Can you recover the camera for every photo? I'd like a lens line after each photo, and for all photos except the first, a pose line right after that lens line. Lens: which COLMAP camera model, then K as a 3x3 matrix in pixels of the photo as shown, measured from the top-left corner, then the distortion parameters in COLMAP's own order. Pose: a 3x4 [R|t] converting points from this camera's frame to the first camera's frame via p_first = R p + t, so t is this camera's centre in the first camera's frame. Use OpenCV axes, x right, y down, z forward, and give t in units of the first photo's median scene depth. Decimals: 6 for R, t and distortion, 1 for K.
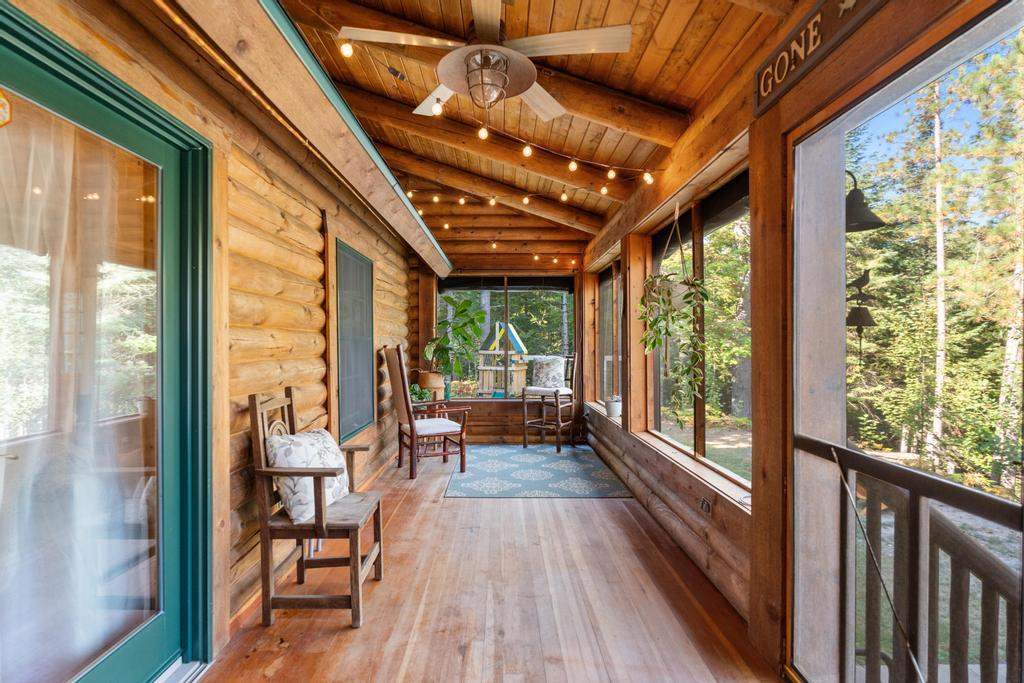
lens RADIAL K [[475.5, 0, 508.8], [0, 475.5, 346.6], [0, 0, 1]] dist [-0.005580, 0.000862]
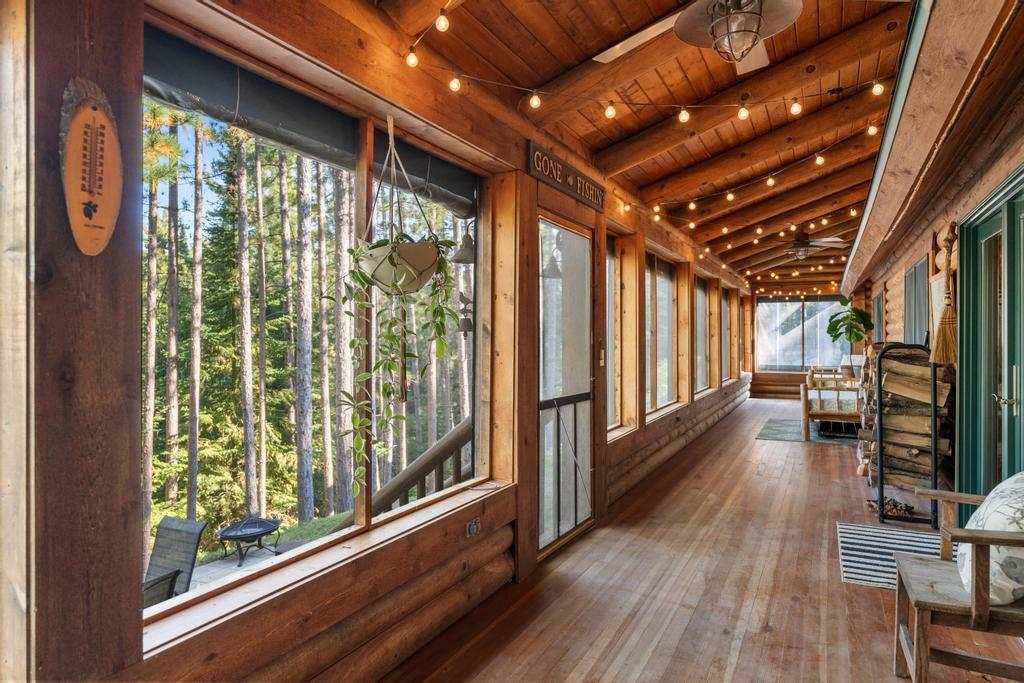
lens RADIAL K [[628.1, 0, 503.4], [0, 628.1, 335.2], [0, 0, 1]] dist [-0.009622, -0.000834]
pose [[-0.876893, 0.001089, 0.480684, -0.251582], [0.001144, 0.999999, -0.000180, -0.033699], [-0.480684, 0.000392, -0.876894, 2.505998]]
